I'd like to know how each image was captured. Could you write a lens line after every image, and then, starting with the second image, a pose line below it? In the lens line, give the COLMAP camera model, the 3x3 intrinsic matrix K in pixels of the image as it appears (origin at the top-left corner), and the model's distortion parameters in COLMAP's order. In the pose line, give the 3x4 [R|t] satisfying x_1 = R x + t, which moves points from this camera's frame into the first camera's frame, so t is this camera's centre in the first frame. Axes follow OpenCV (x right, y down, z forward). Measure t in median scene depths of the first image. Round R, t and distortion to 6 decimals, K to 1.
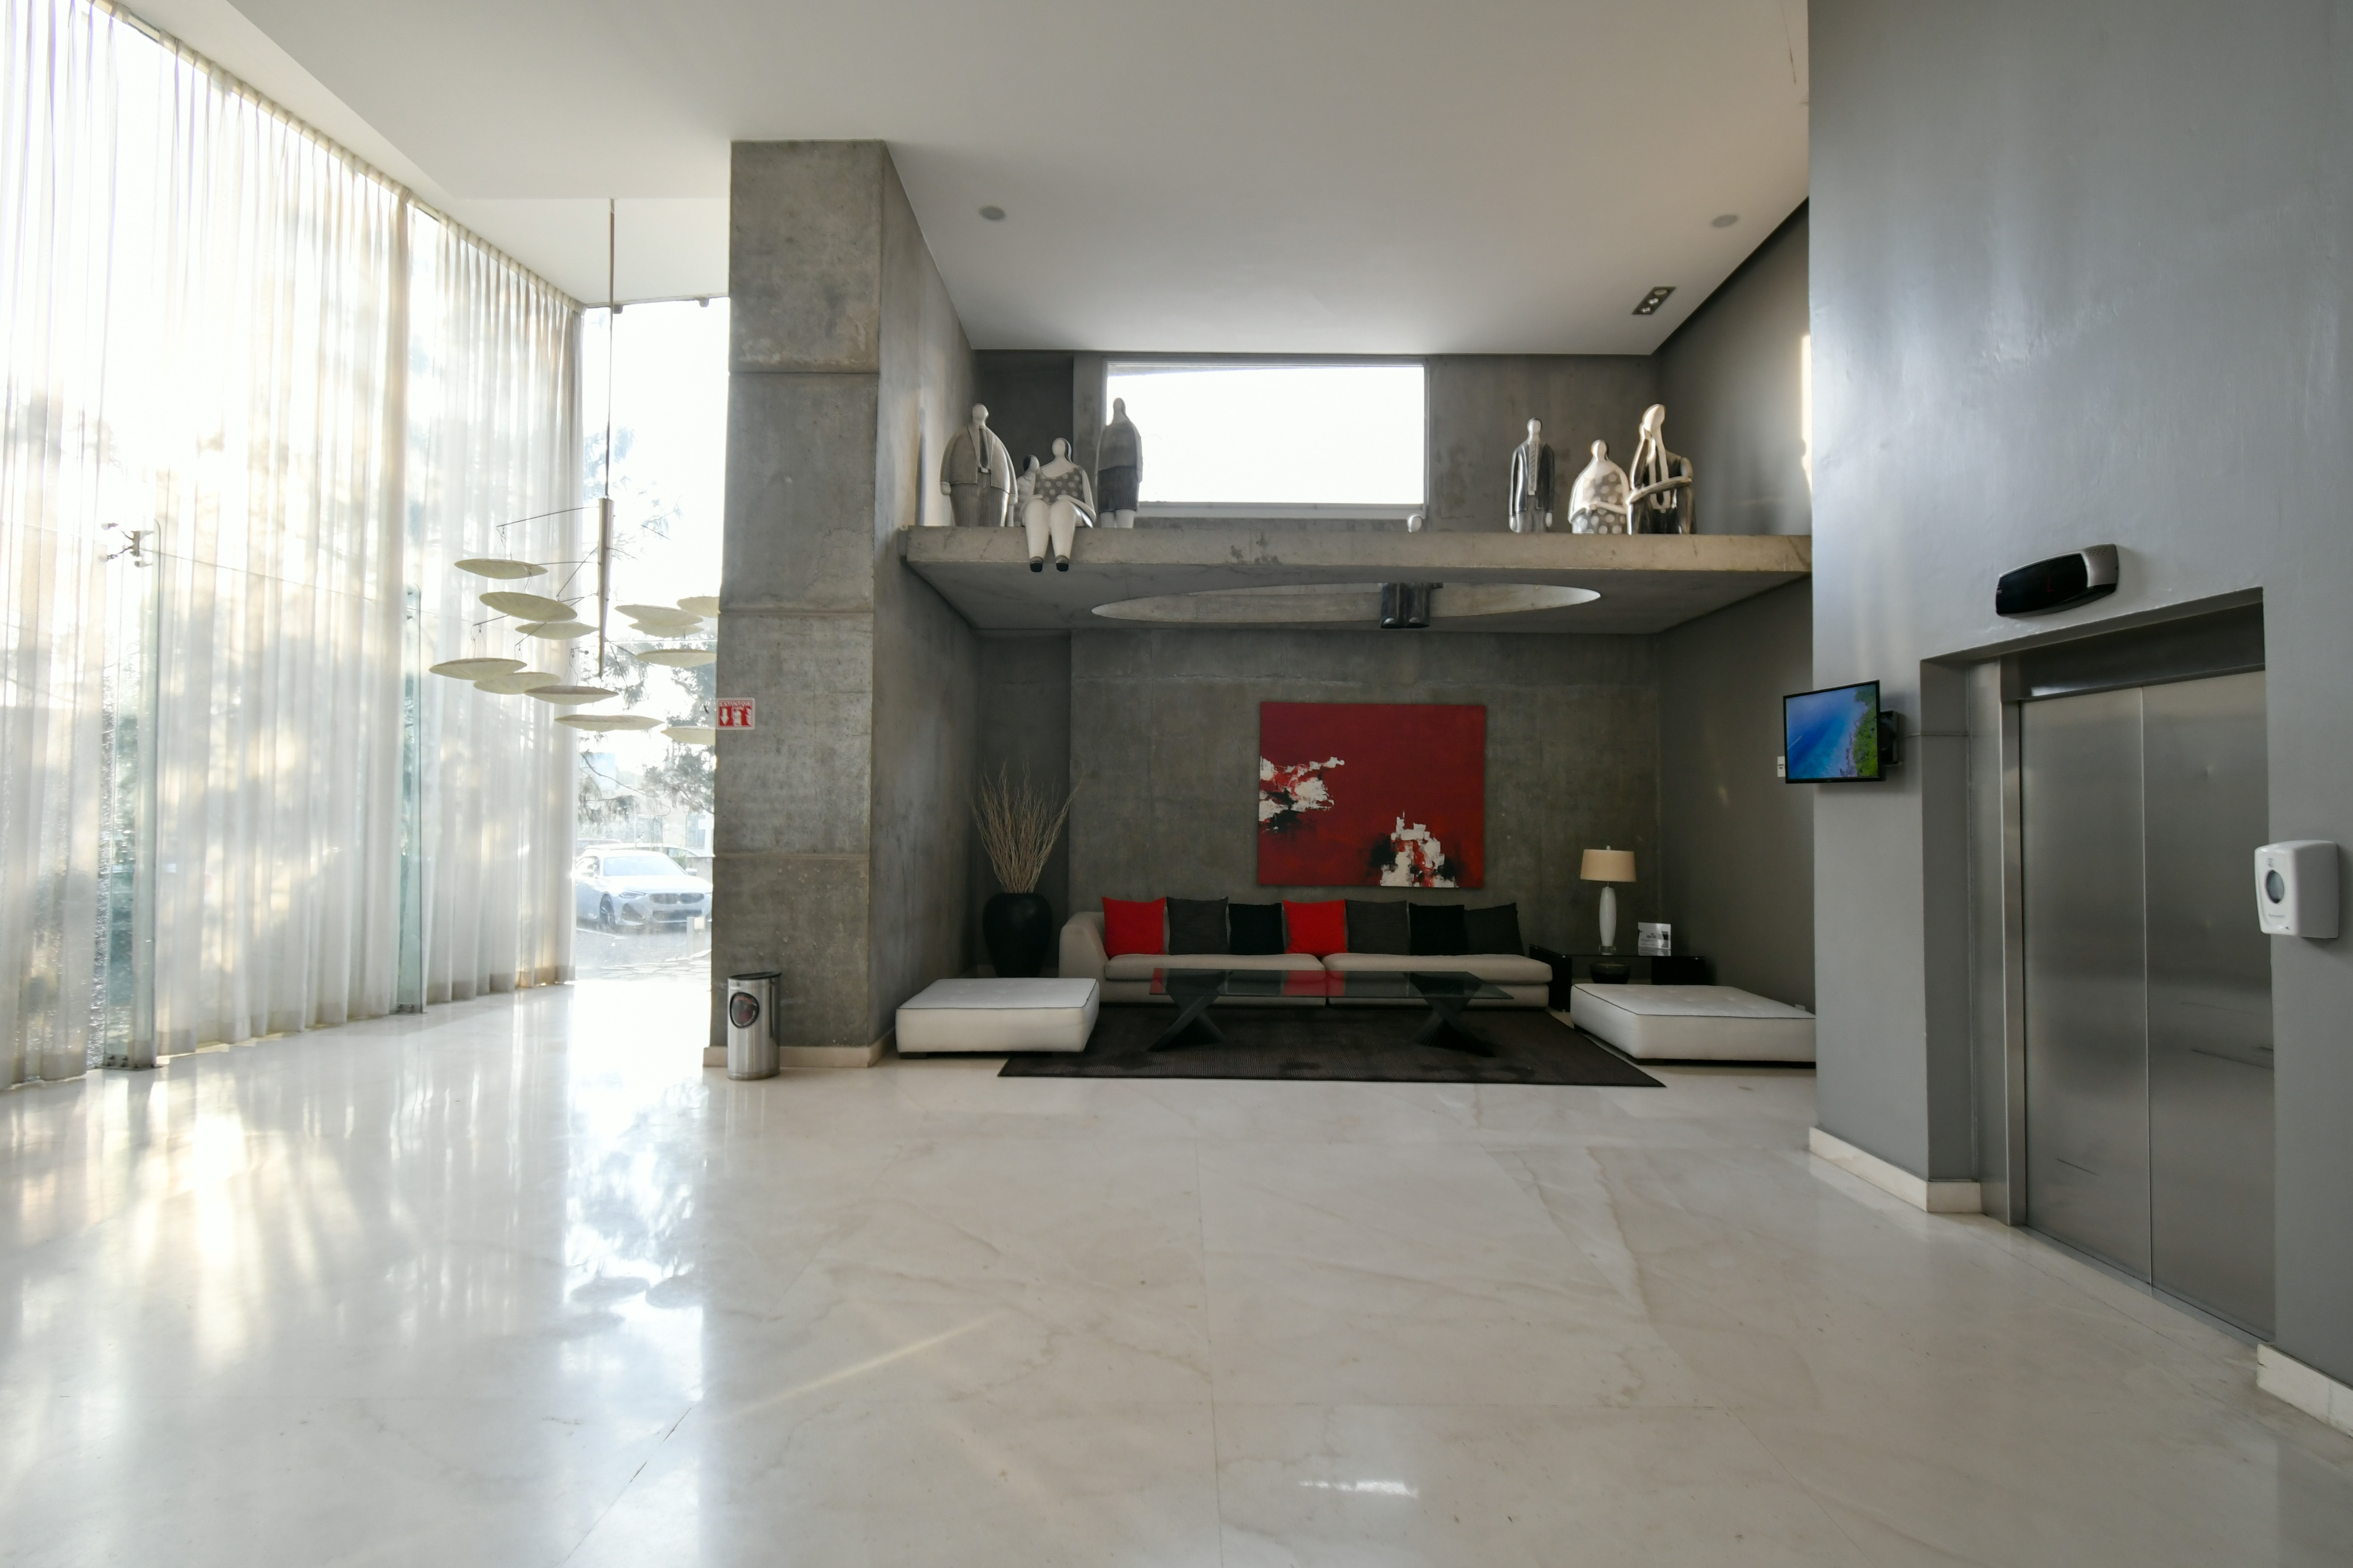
lens RADIAL K [[1080.2, 0, 1176.5], [0, 1080.2, 784.0], [0, 0, 1]] dist [0.002402, 0.000431]
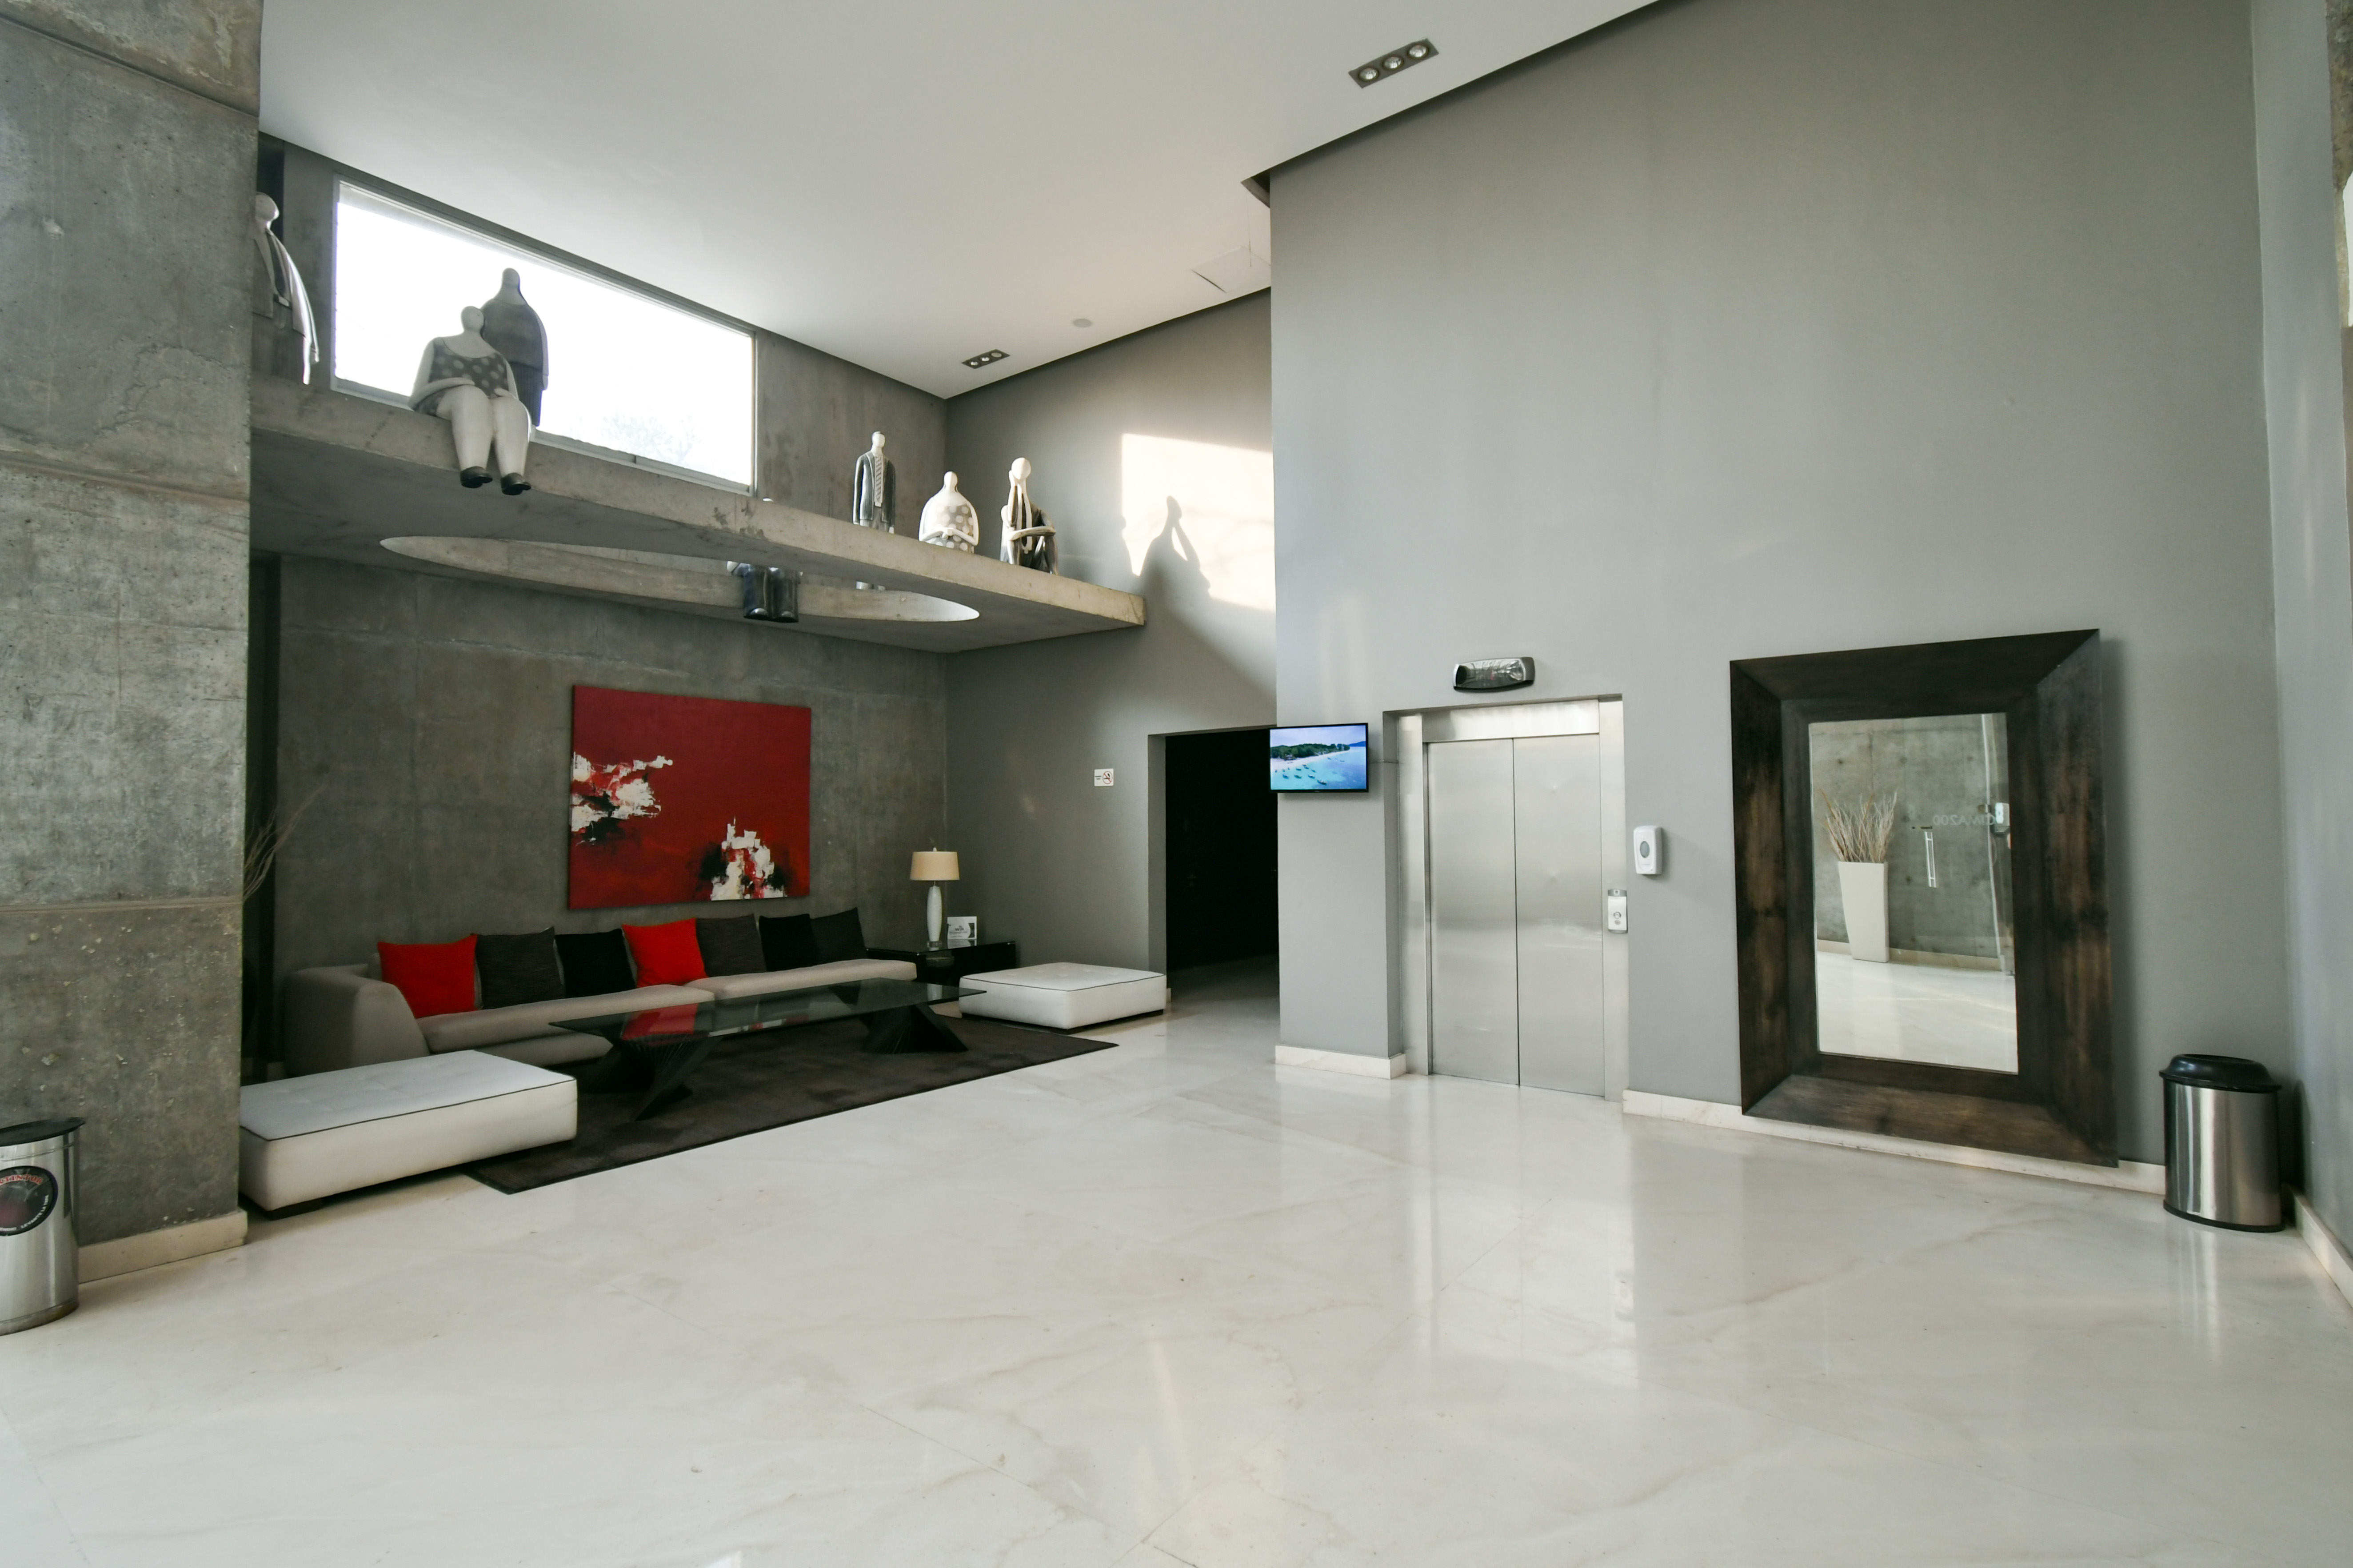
lens RADIAL K [[1105.5, 0, 1176.5], [0, 1105.5, 784.0], [0, 0, 1]] dist [0.002396, 0.000514]
pose [[0.605174, 0.013727, 0.795974, -0.327581], [-0.010958, 0.999900, -0.008913, 0.001413], [-0.796017, -0.003329, 0.605265, 0.141025]]
